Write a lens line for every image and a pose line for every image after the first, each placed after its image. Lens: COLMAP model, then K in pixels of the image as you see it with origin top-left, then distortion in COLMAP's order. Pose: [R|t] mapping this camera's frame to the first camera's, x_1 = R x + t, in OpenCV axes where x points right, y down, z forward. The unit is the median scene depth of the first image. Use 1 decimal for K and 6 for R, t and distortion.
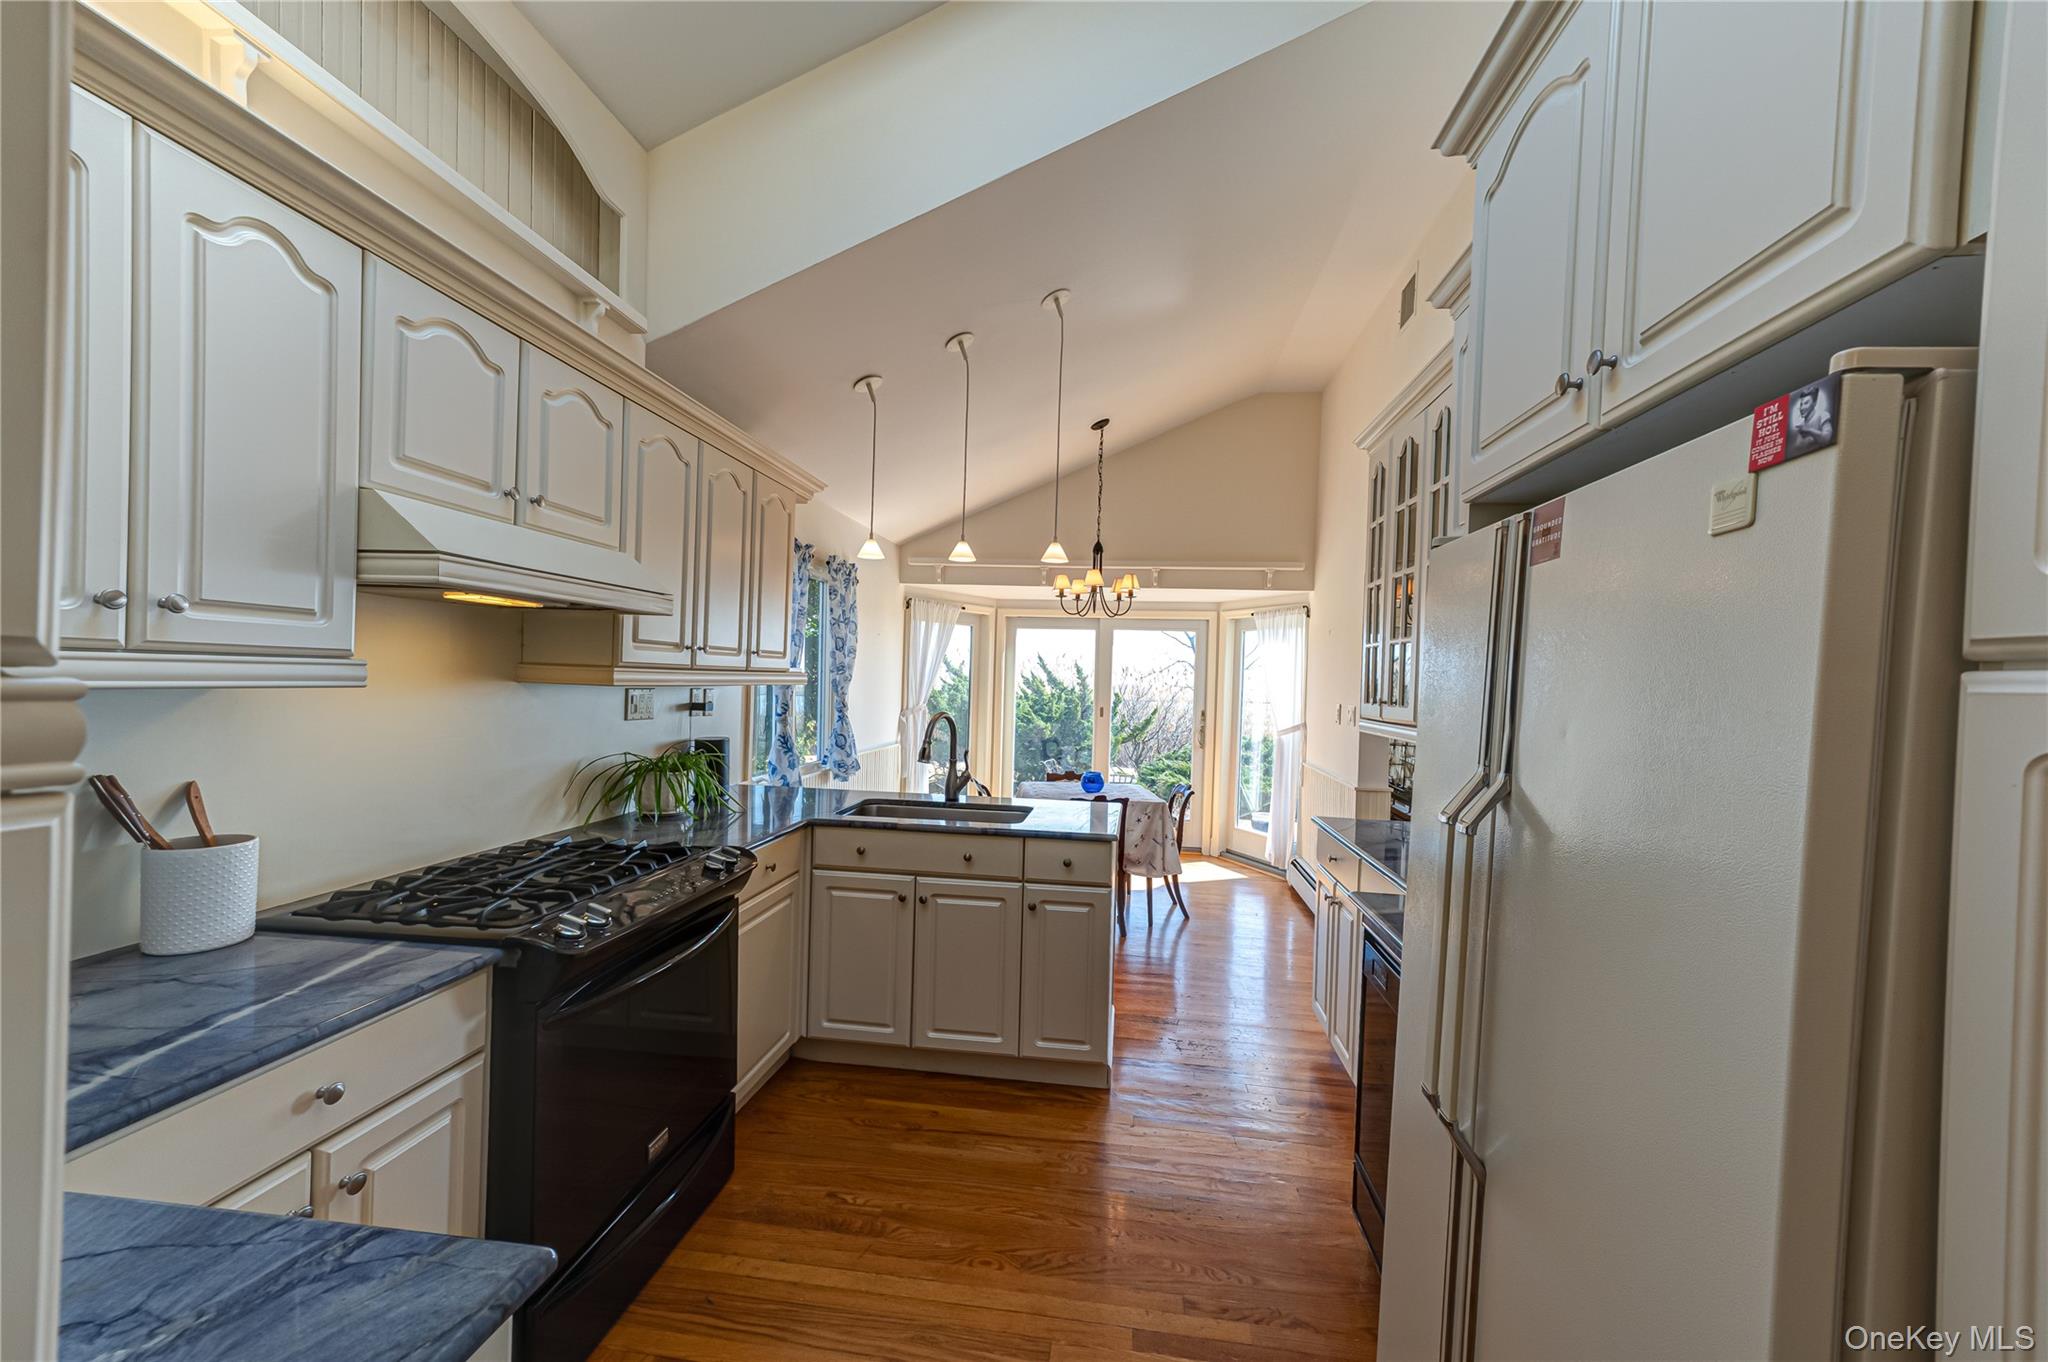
lens RADIAL K [[795.7, 0, 1028.7], [0, 795.7, 688.5], [0, 0, 1]] dist [0.021540, -0.002728]
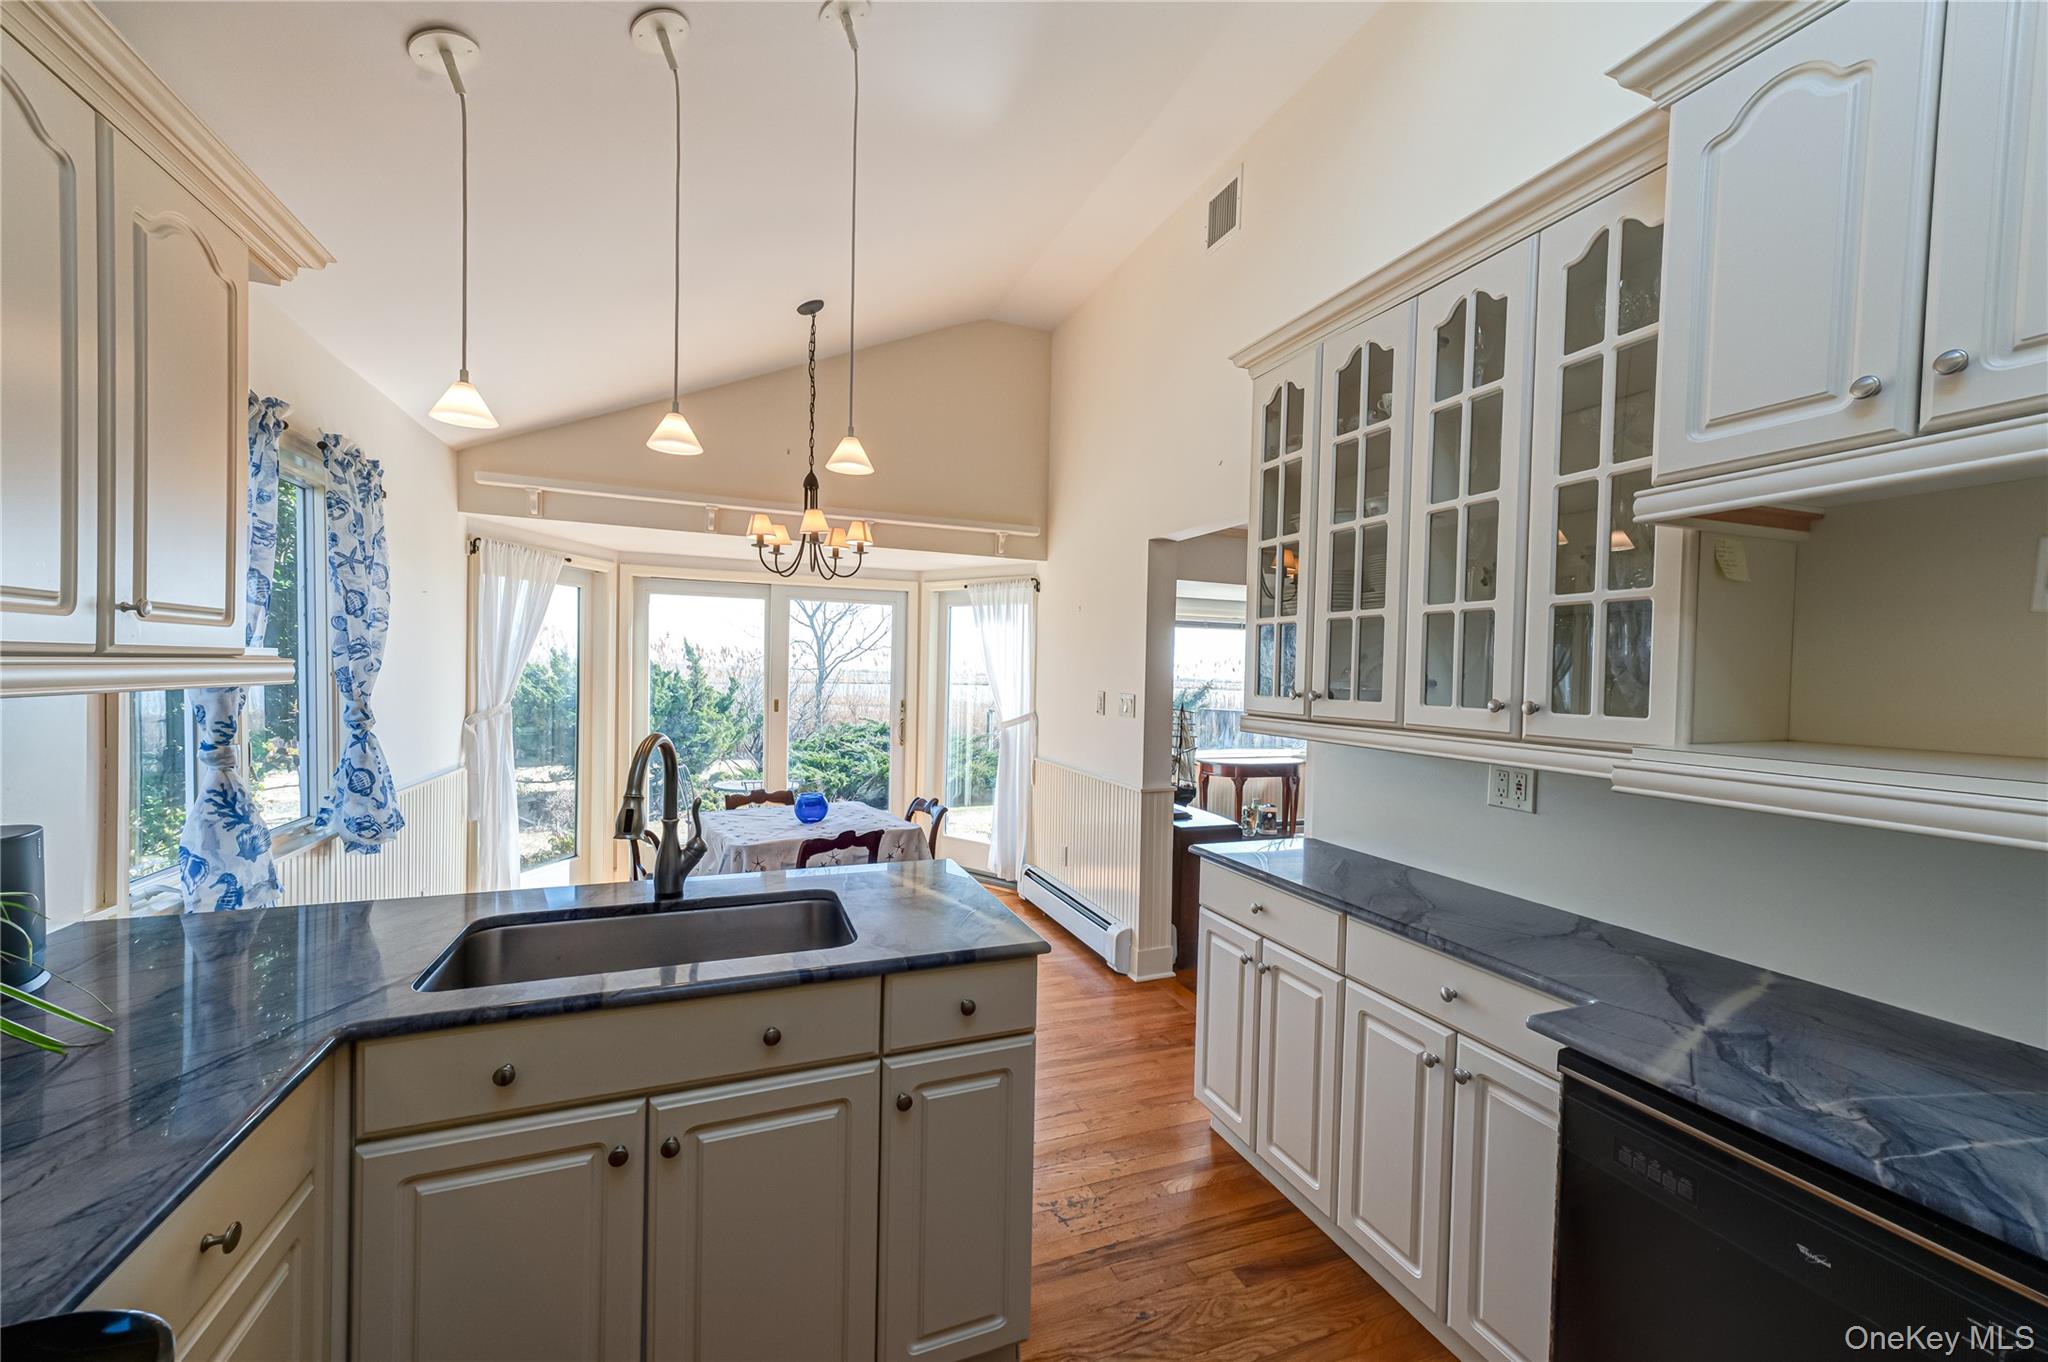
lens RADIAL K [[795.7, 0, 1028.7], [0, 795.7, 688.5], [0, 0, 1]] dist [0.021540, -0.002728]
pose [[0.874557, -0.021685, 0.484438, -0.099616], [0.009833, 0.999587, 0.026995, -0.007854], [-0.484823, -0.018845, 0.874409, 0.287449]]
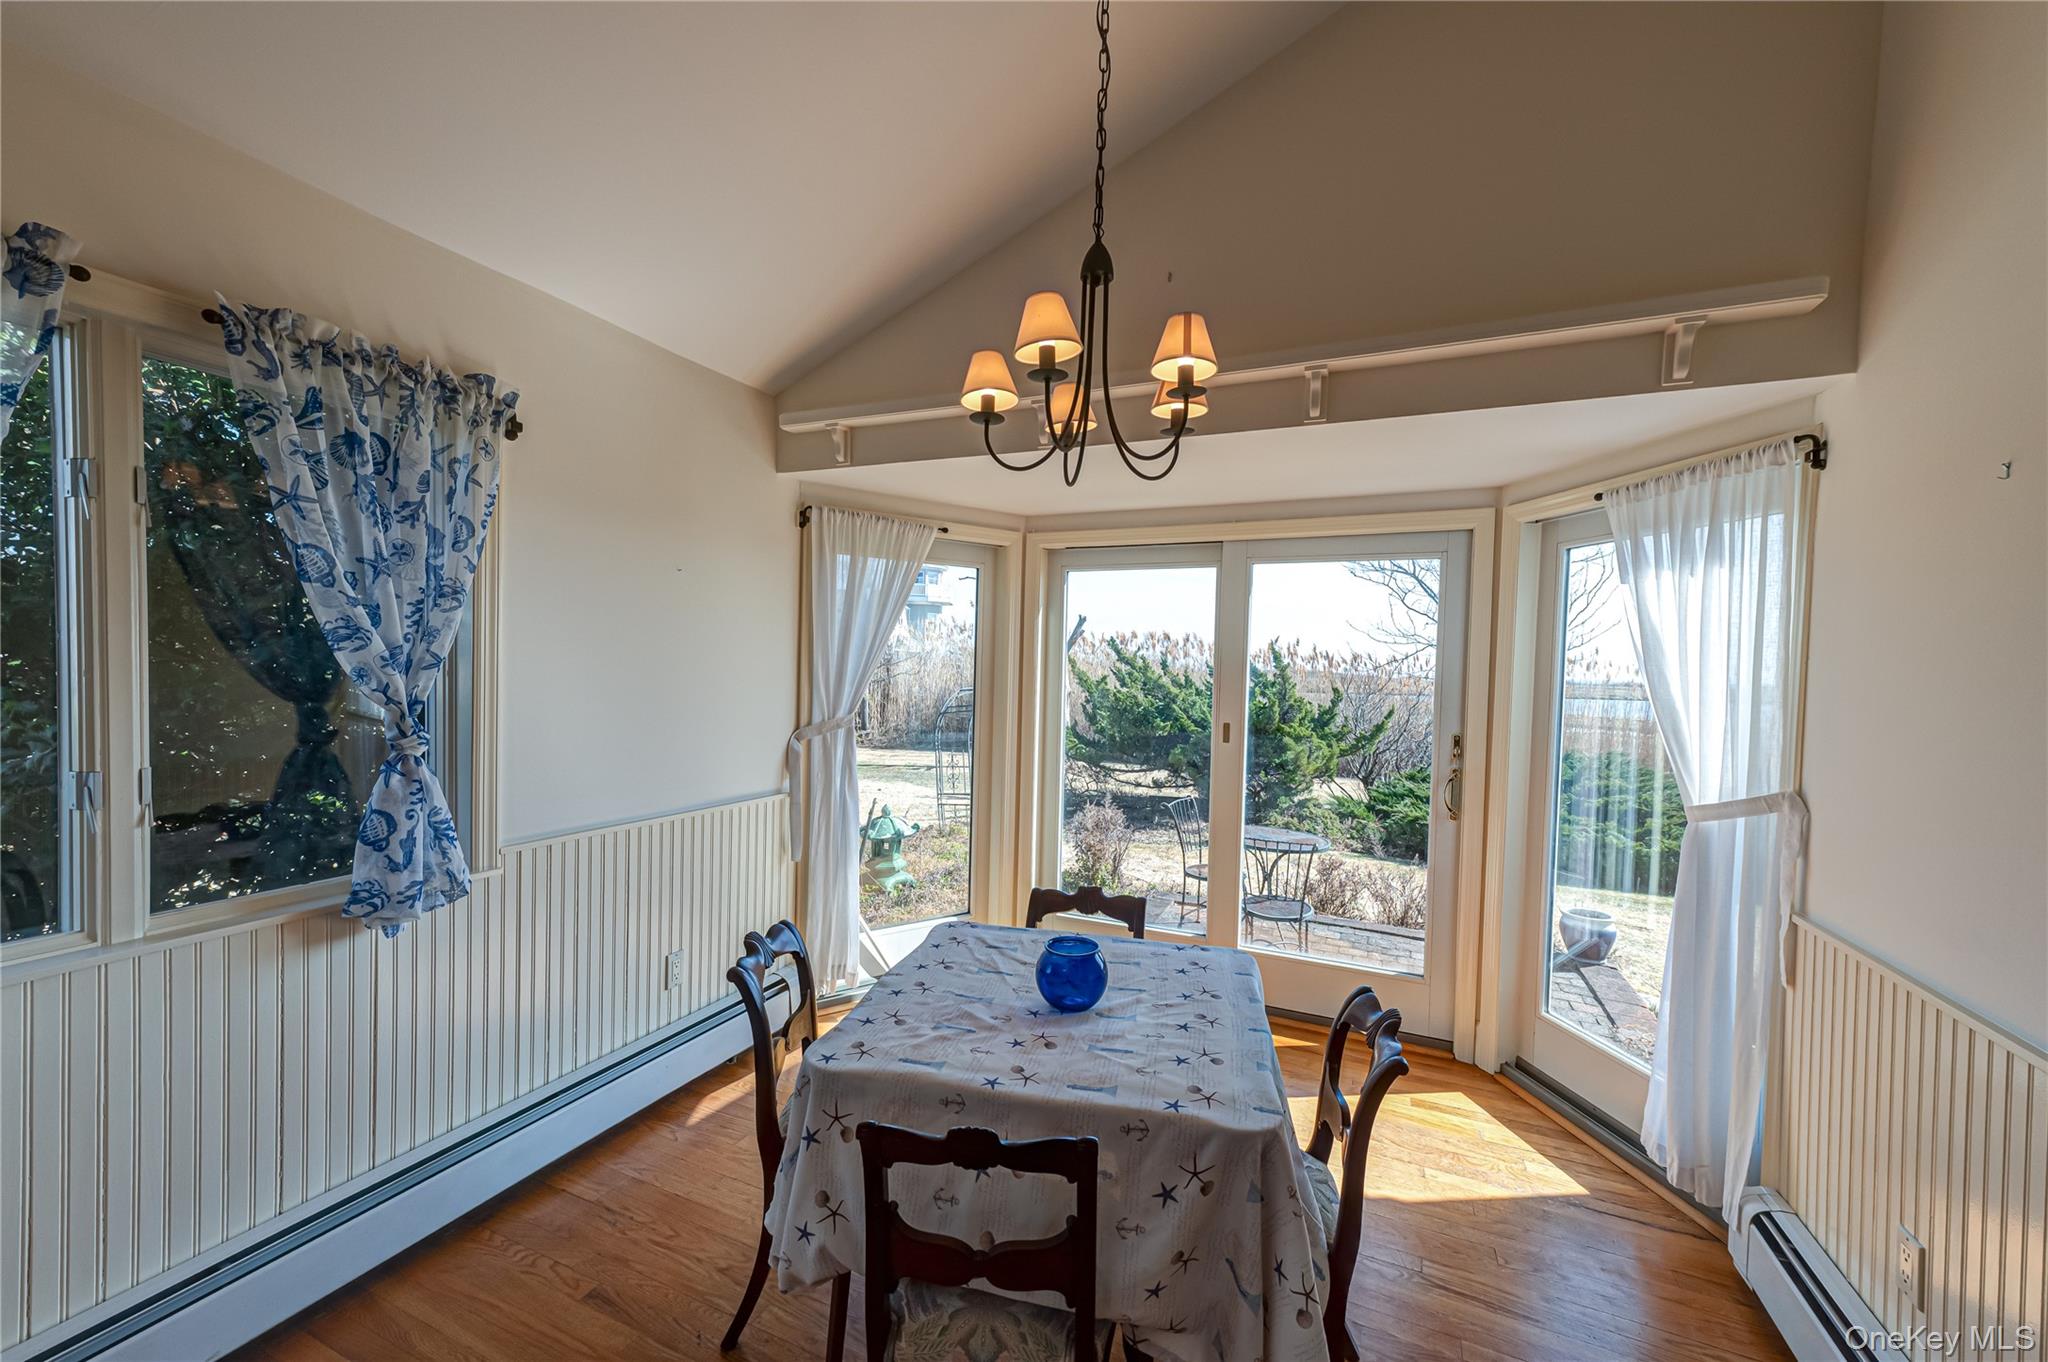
lens RADIAL K [[795.7, 0, 1028.7], [0, 795.7, 688.5], [0, 0, 1]] dist [0.021540, -0.002728]
pose [[0.958930, 0.002971, -0.283628, 0.163532], [-0.000023, 0.999946, 0.010397, -0.003745], [0.283644, -0.009963, 0.958878, 0.709432]]
